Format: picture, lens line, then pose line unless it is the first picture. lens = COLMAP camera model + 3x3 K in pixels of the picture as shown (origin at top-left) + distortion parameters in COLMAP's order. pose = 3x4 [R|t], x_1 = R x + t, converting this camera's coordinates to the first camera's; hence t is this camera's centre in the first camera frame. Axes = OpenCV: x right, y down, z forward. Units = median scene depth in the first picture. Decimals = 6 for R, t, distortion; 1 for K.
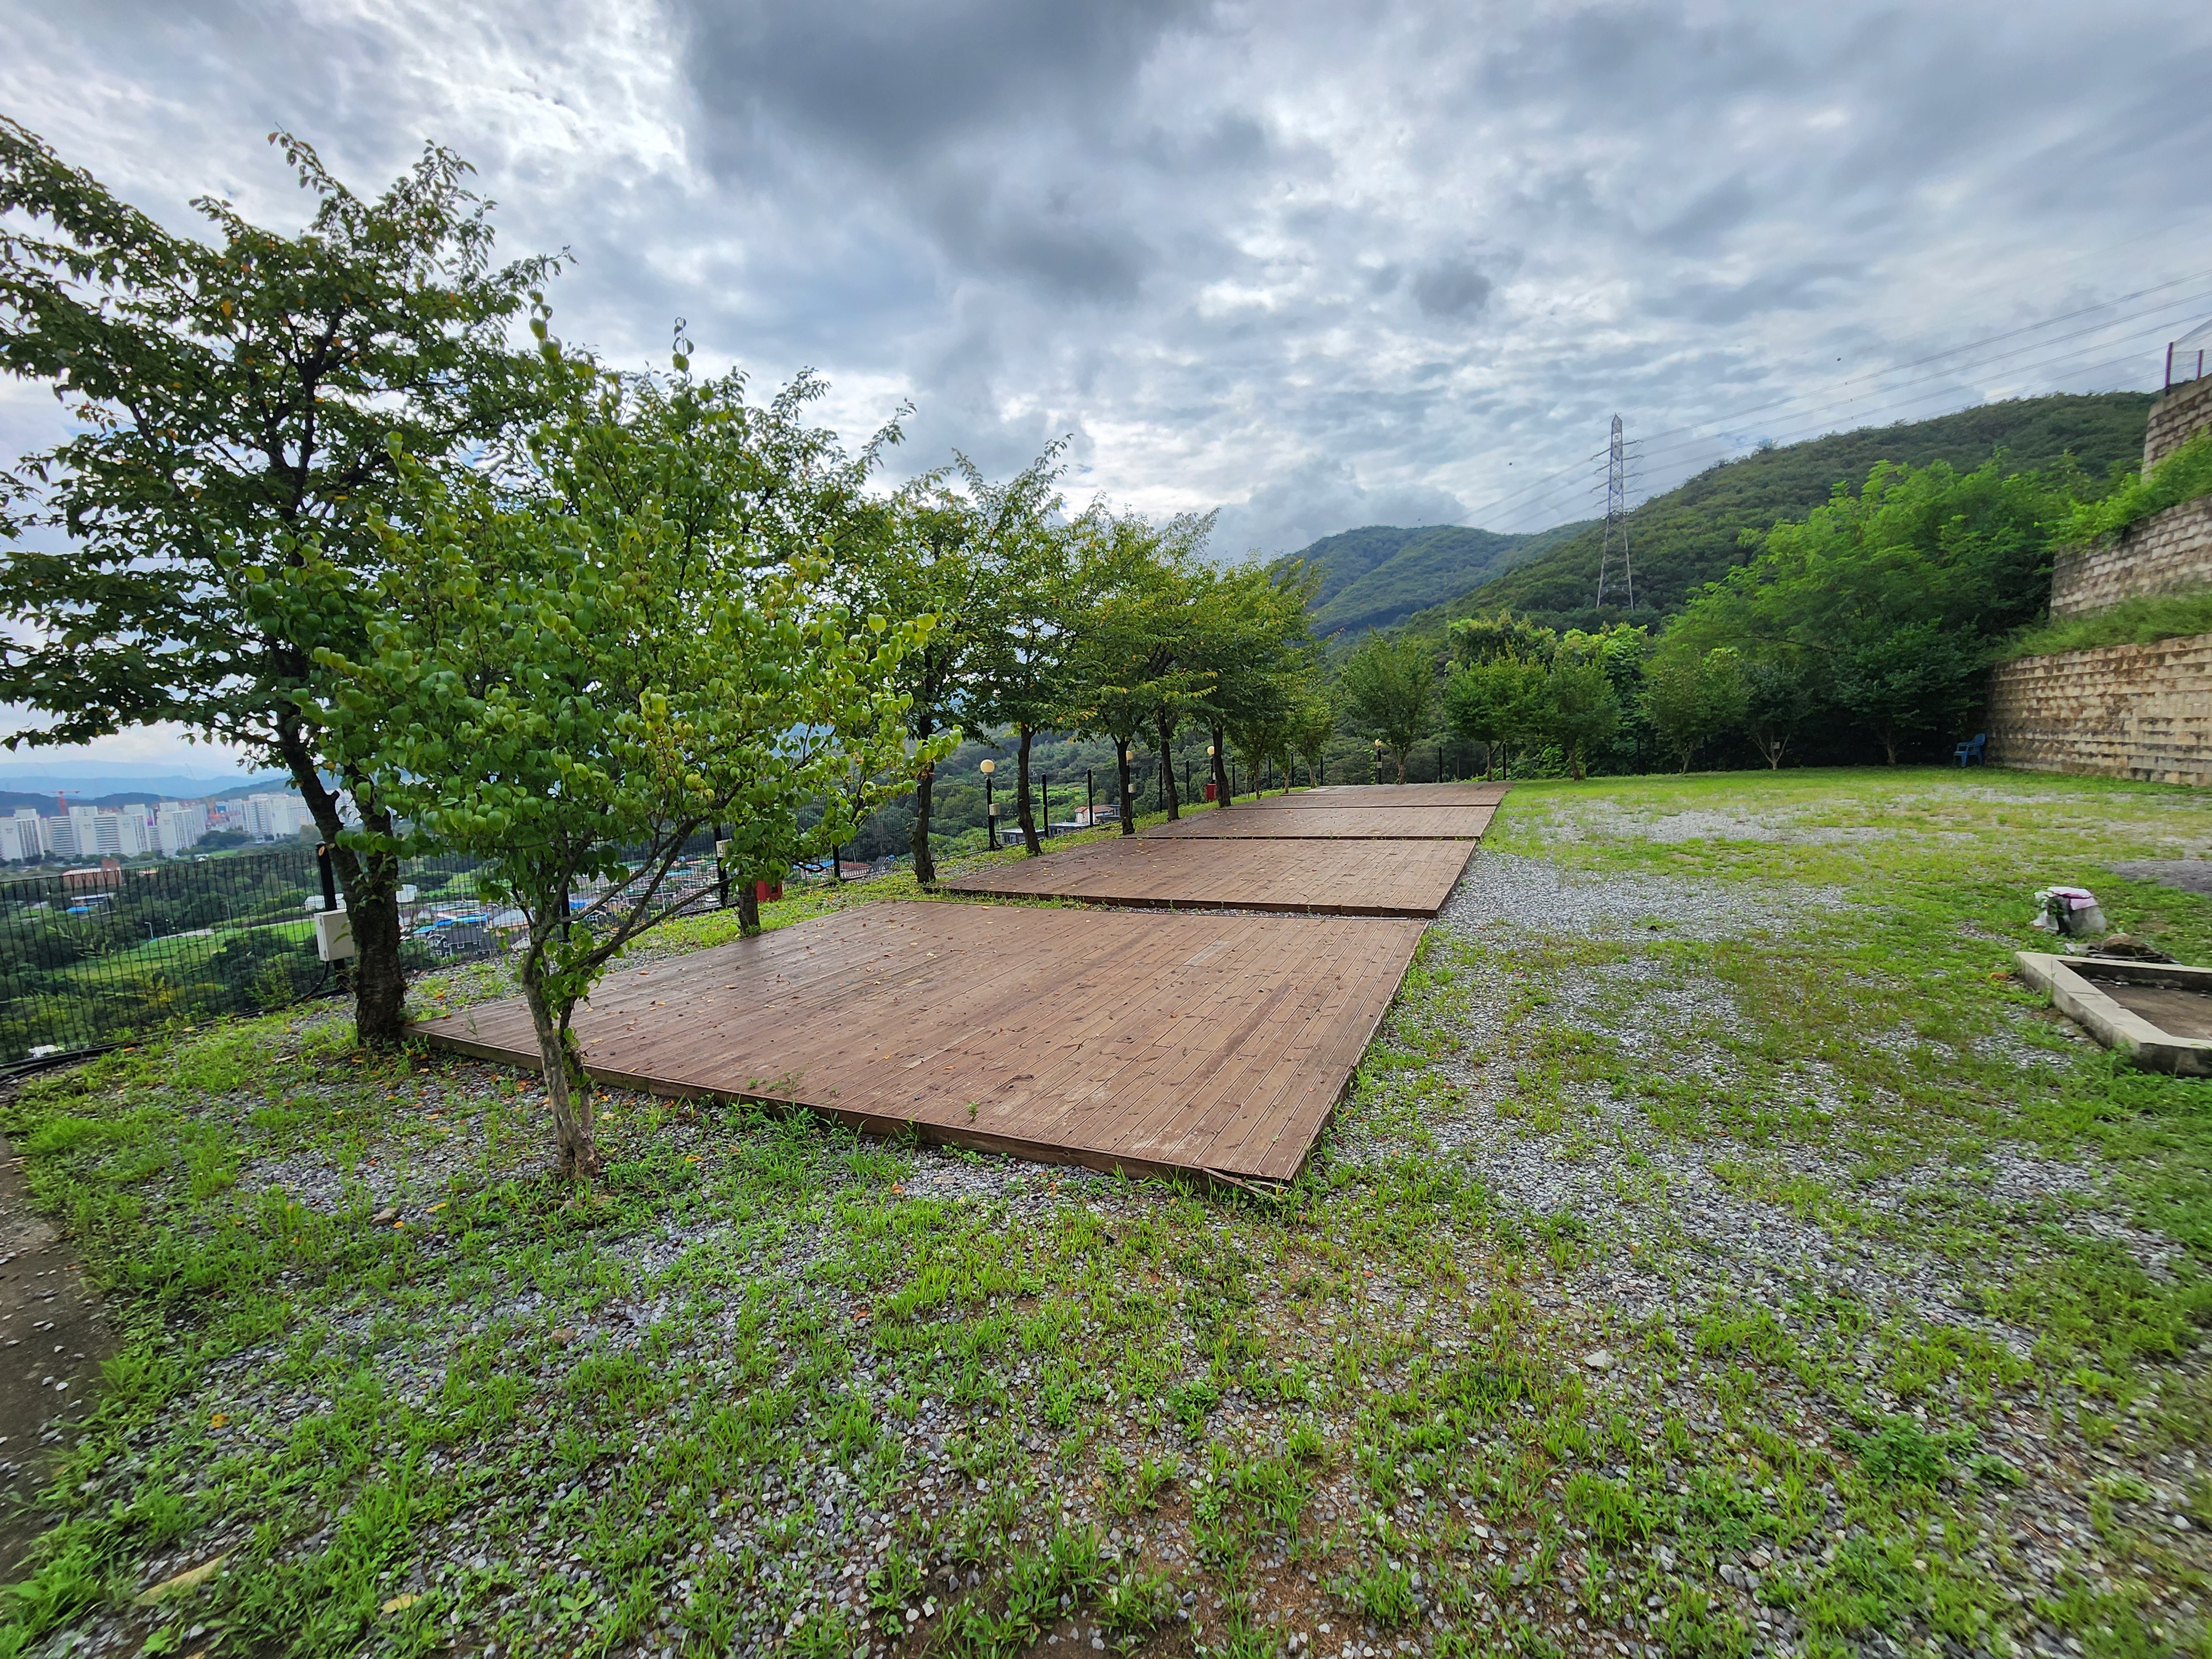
lens RADIAL K [[911.8, 0, 1100.9], [0, 911.8, 843.5], [0, 0, 1]] dist [-0.001238, 0.000898]
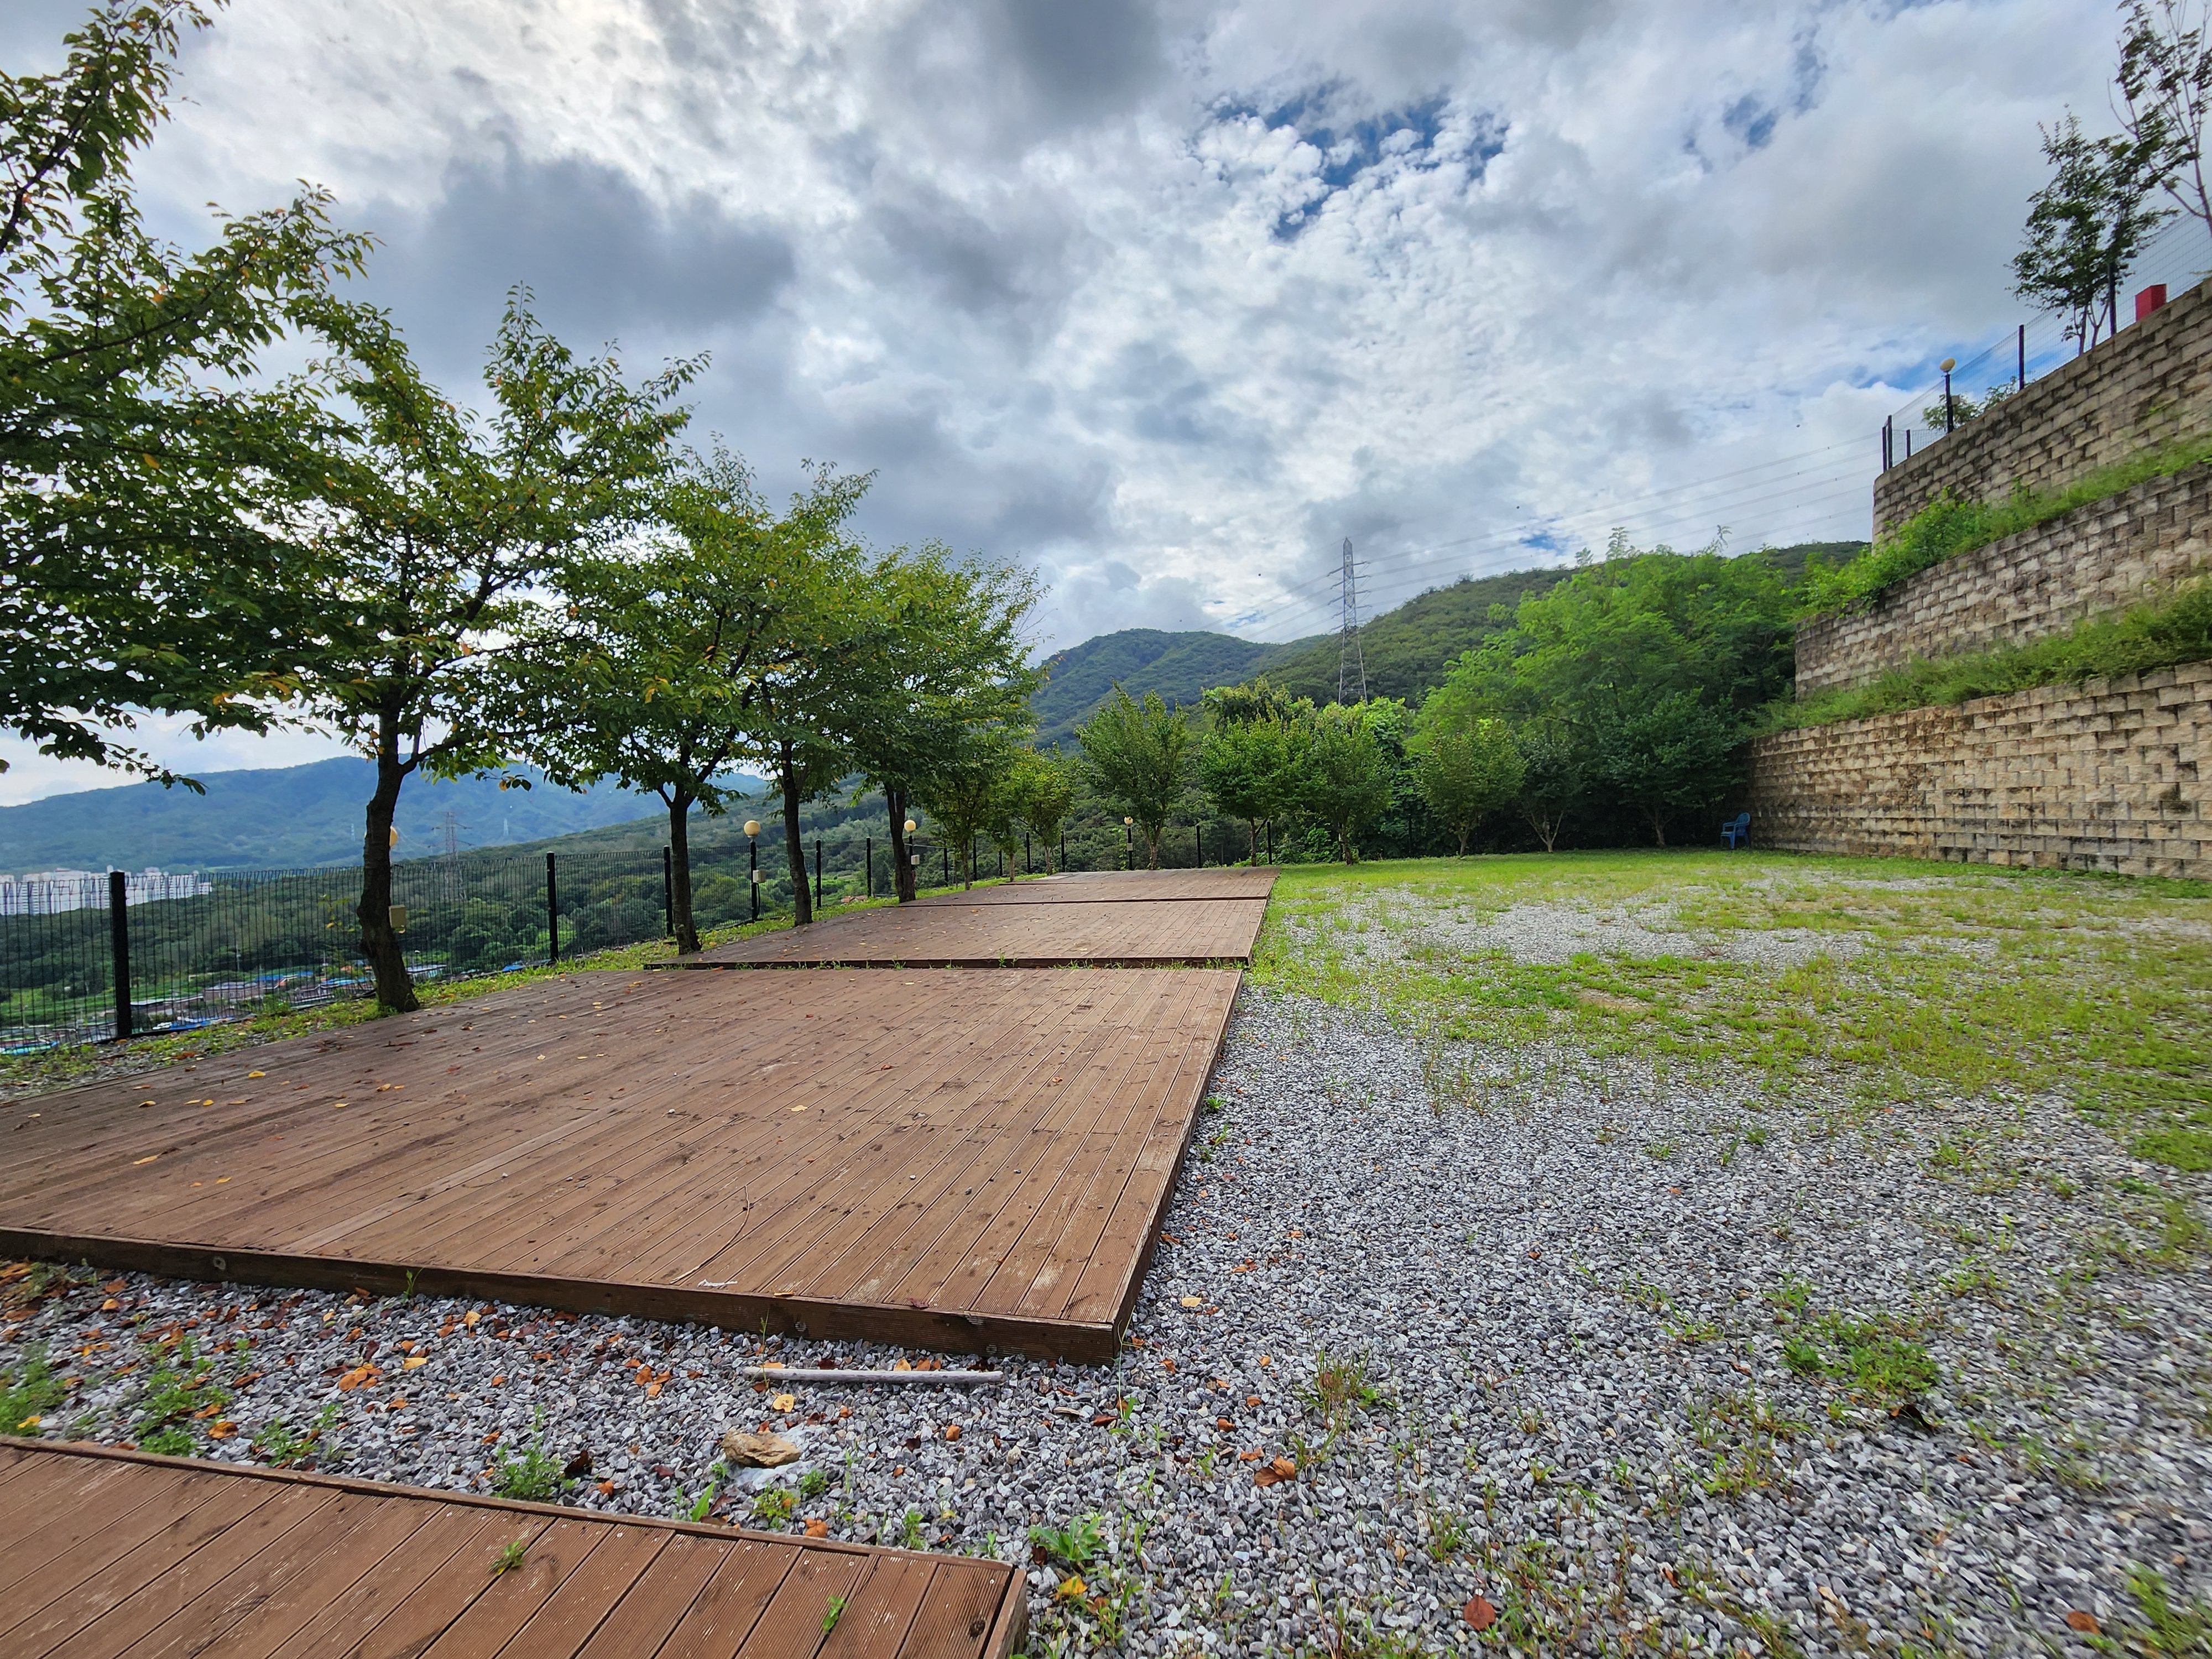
lens RADIAL K [[911.8, 0, 1100.9], [0, 911.8, 843.5], [0, 0, 1]] dist [-0.001238, 0.000898]
pose [[0.971661, 0.003191, 0.236356, 0.129058], [0.019503, 0.995417, -0.093618, -0.018272], [-0.235571, 0.095575, 0.967146, 0.312791]]
